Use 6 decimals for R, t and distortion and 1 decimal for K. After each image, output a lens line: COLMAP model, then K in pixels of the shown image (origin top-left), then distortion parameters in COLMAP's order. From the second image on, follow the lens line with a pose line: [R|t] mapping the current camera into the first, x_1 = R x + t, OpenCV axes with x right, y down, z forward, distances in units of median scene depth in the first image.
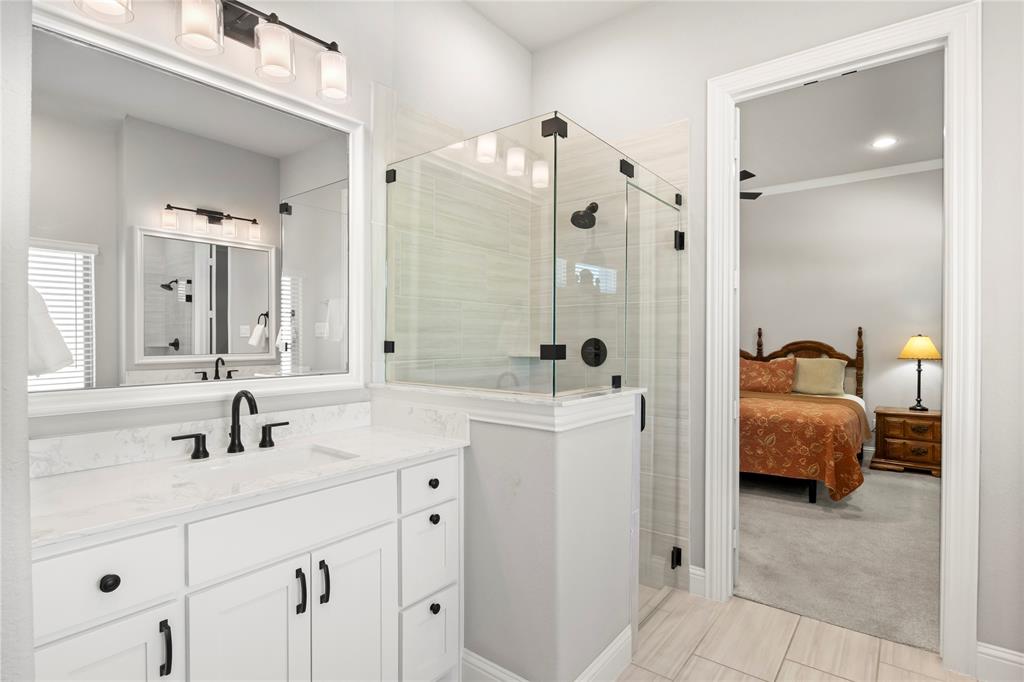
lens RADIAL K [[511.1, 0, 519.8], [0, 511.1, 341.5], [0, 0, 1]] dist [-0.001742, -0.001825]
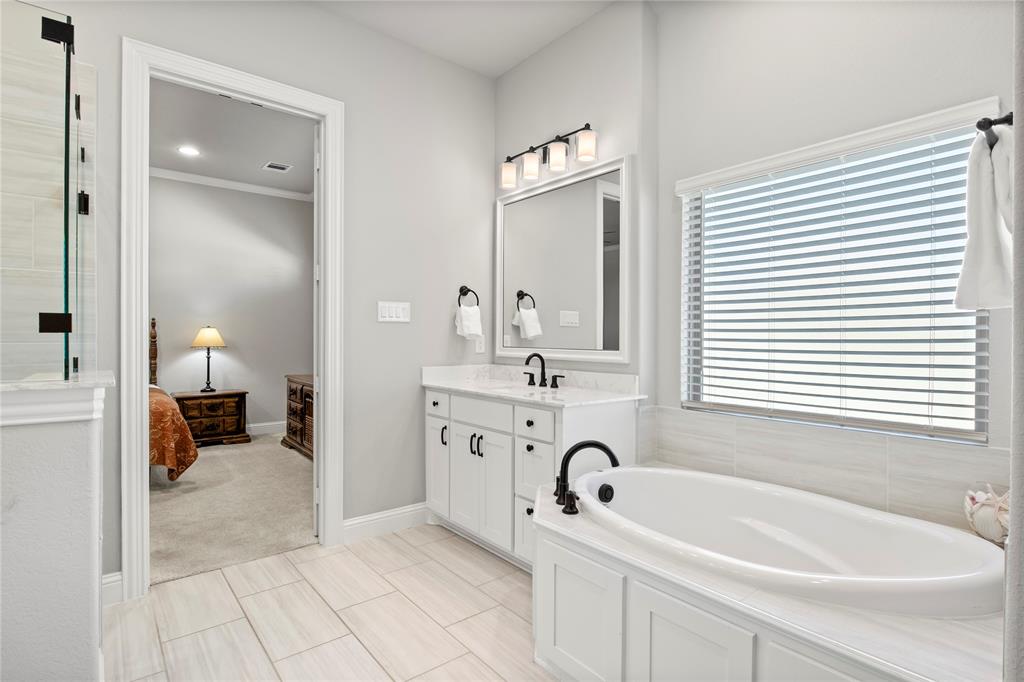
lens RADIAL K [[511.1, 0, 519.8], [0, 511.1, 341.5], [0, 0, 1]] dist [-0.001742, -0.001825]
pose [[0.222364, -0.006037, 0.974945, -0.255316], [0.002838, 0.999981, 0.005544, 0.022409], [-0.974960, 0.001534, 0.222376, 0.071695]]
